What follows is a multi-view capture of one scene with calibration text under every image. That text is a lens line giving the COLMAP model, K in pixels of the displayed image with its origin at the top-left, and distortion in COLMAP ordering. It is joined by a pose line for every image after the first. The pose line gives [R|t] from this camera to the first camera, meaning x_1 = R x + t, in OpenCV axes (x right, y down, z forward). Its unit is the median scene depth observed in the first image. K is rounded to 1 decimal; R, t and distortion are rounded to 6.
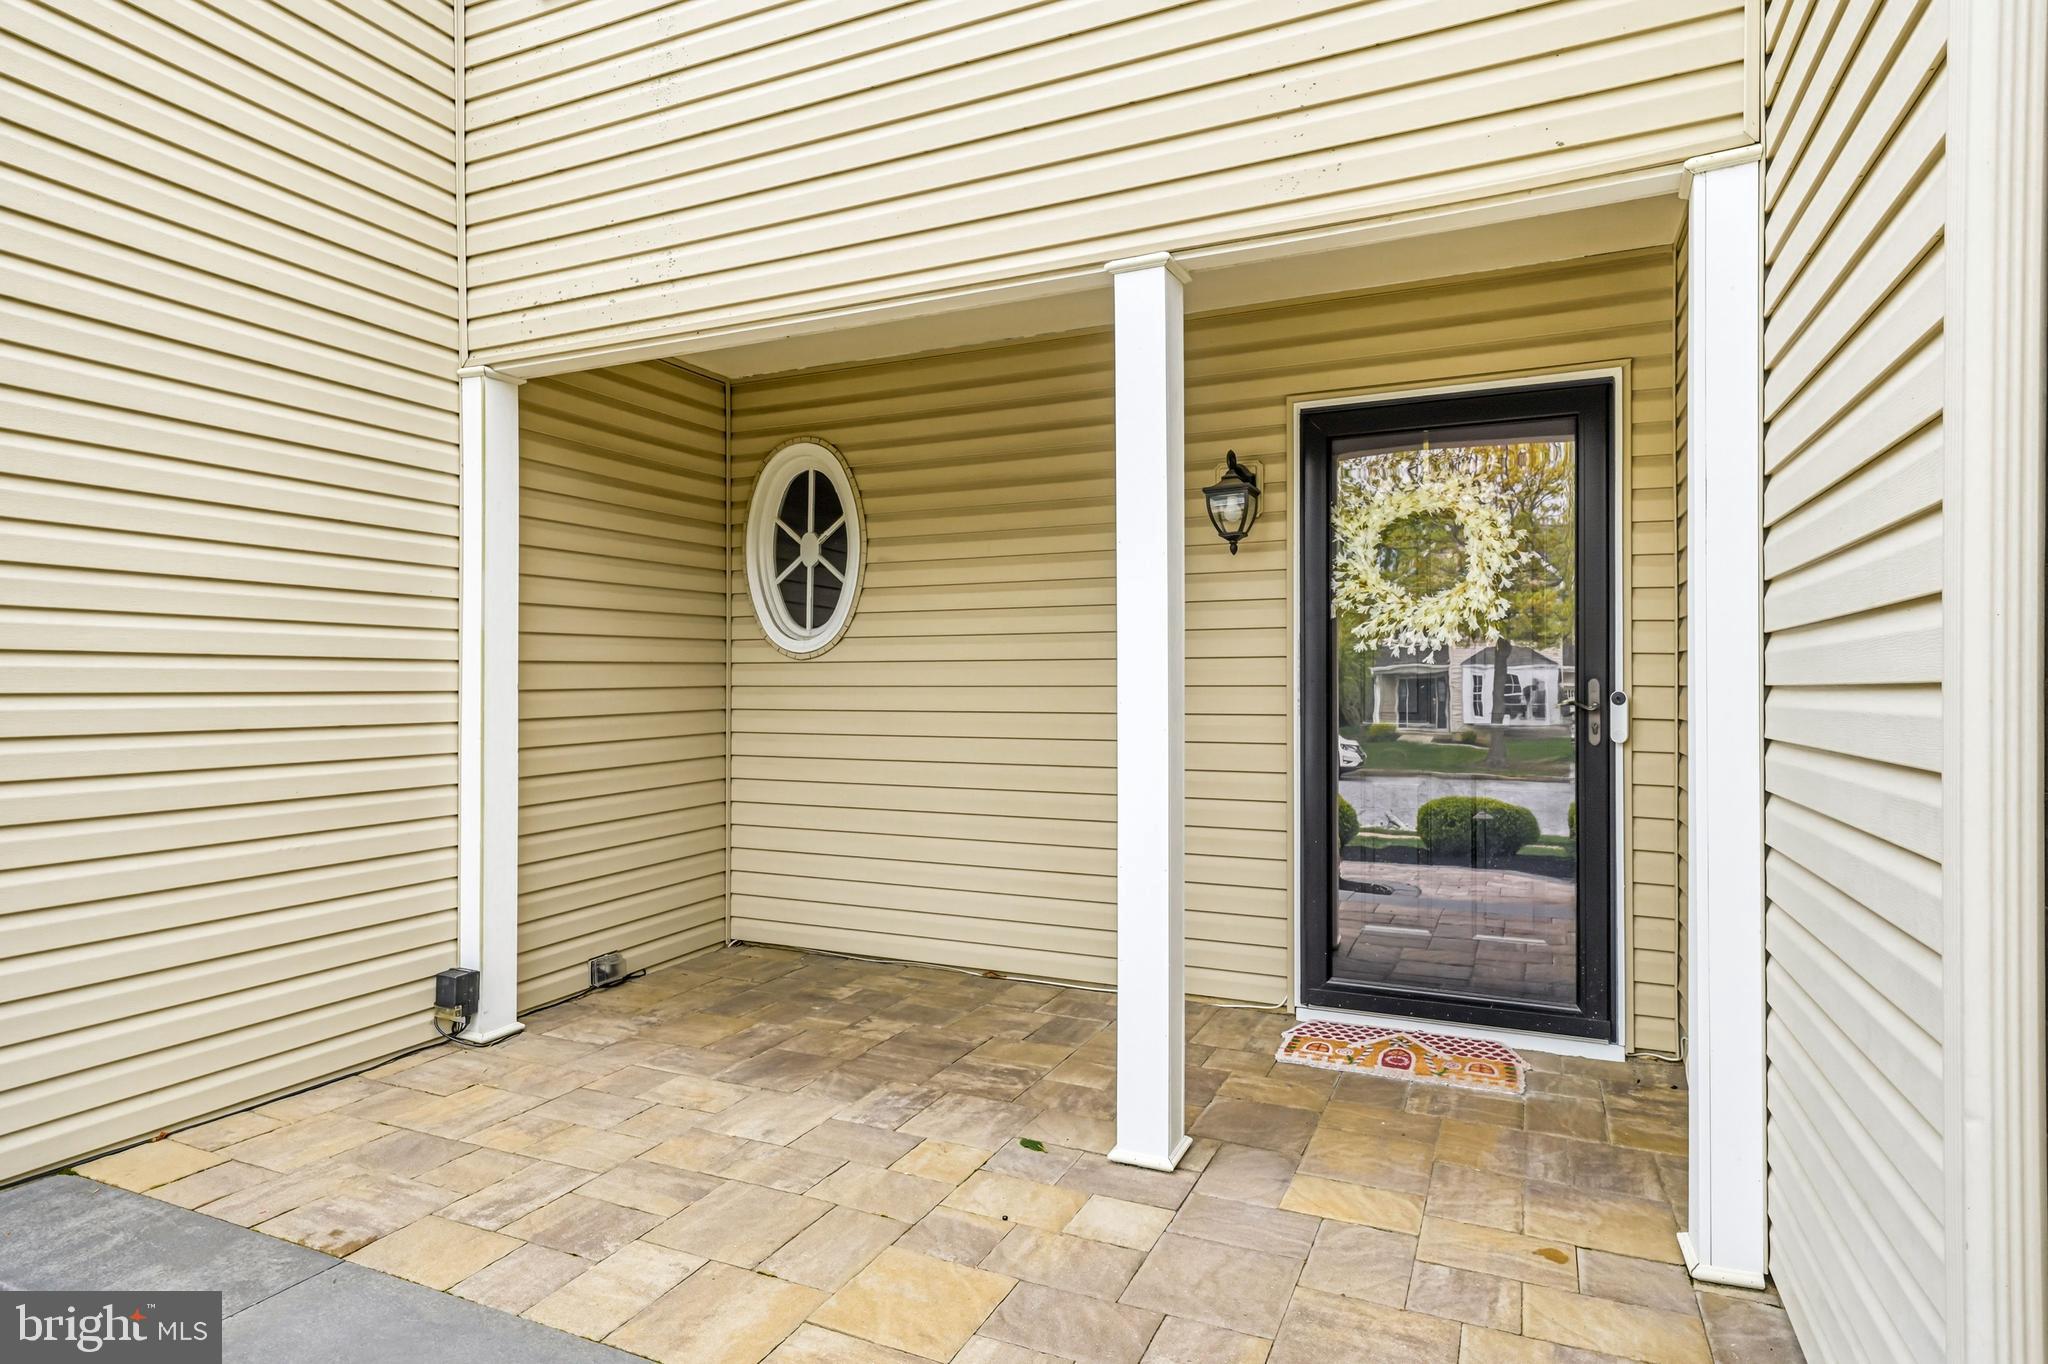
lens RADIAL K [[1111.2, 0, 1020.0], [0, 1111.2, 686.5], [0, 0, 1]] dist [0.010982, 0.000727]
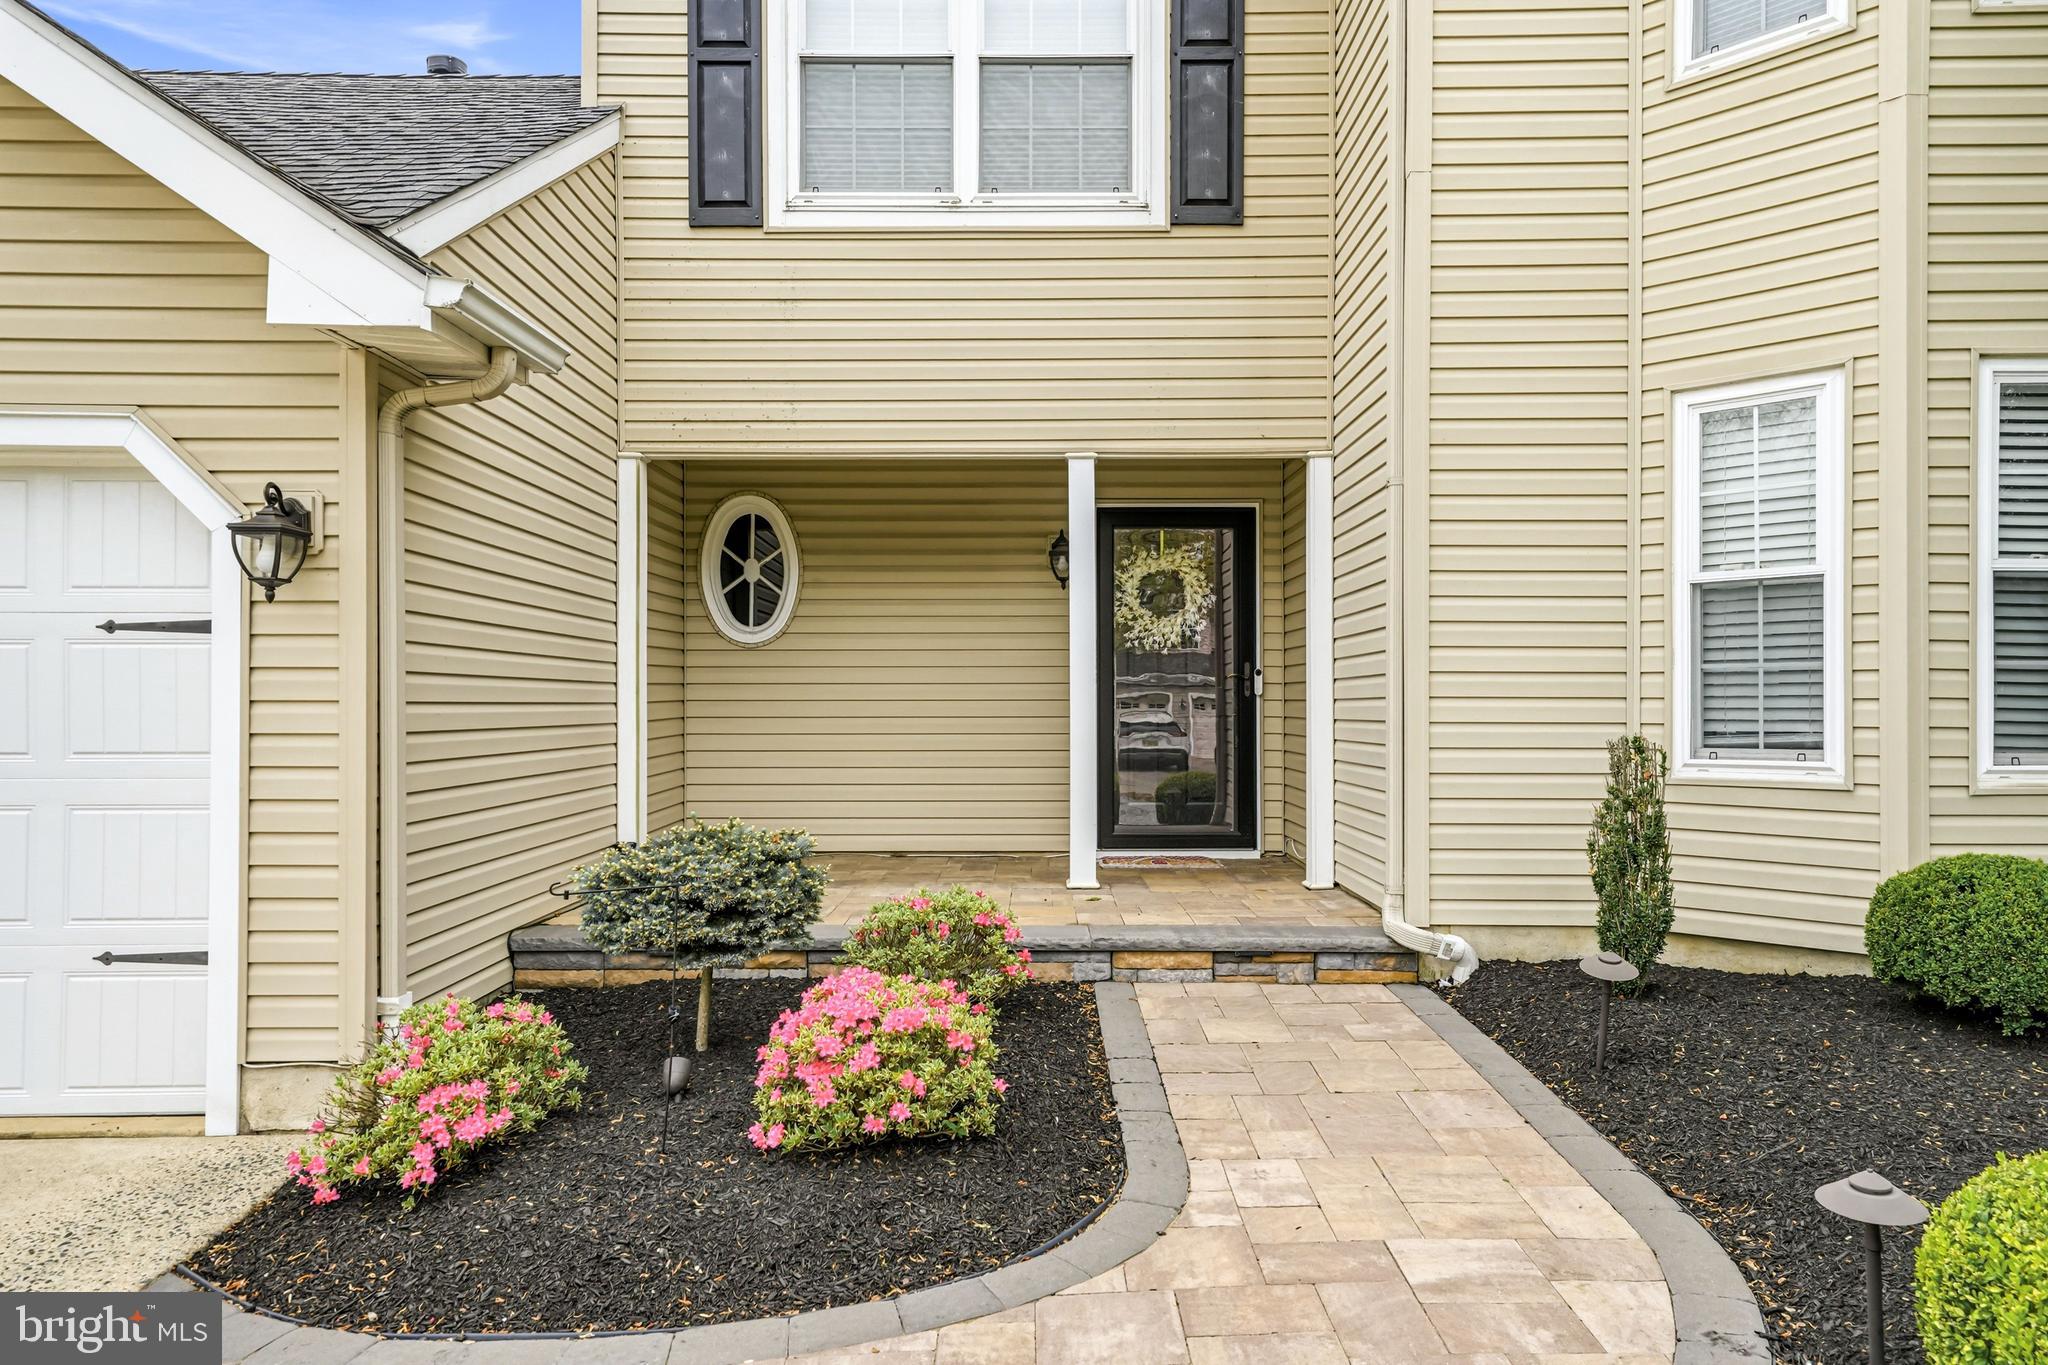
lens RADIAL K [[1375.8, 0, 1026.3], [0, 1375.8, 709.6], [0, 0, 1]] dist [0.019967, 0.000775]
pose [[0.908394, -0.002378, 0.418108, -0.757396], [0.001224, 0.999995, 0.003029, 0.061298], [-0.418113, -0.002240, 0.908392, -0.921238]]
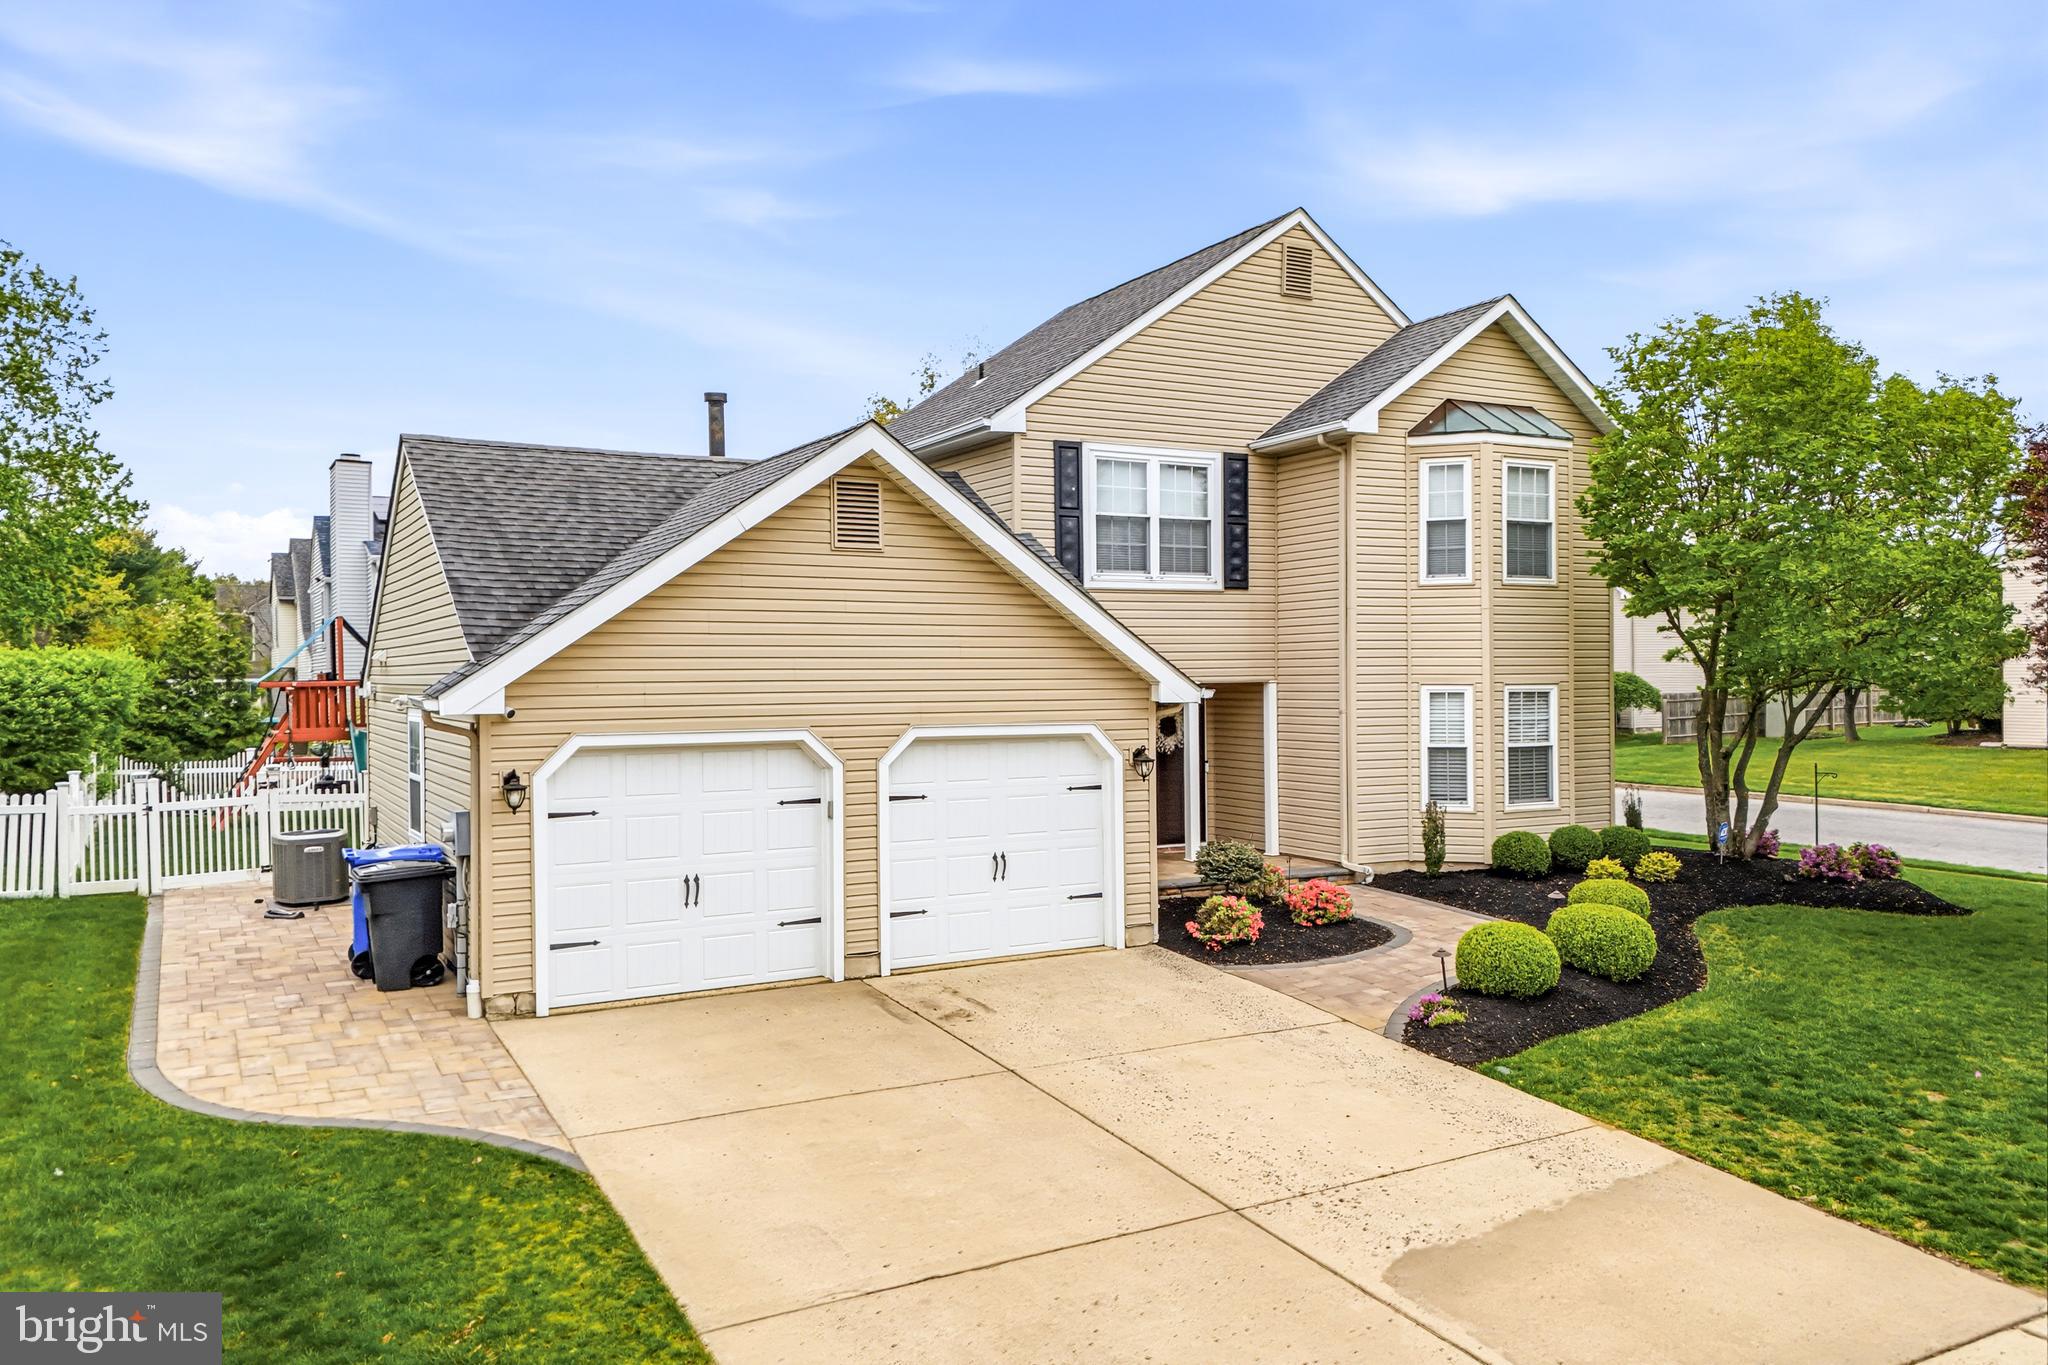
lens RADIAL K [[1533.7, 0, 1031.7], [0, 1533.7, 712.5], [0, 0, 1]] dist [-0.000199, -0.004665]
pose [[0.593753, -0.024401, 0.804277, -4.215850], [0.007669, 0.999666, 0.024667, -0.304896], [-0.804611, -0.008478, 0.593742, -1.796772]]
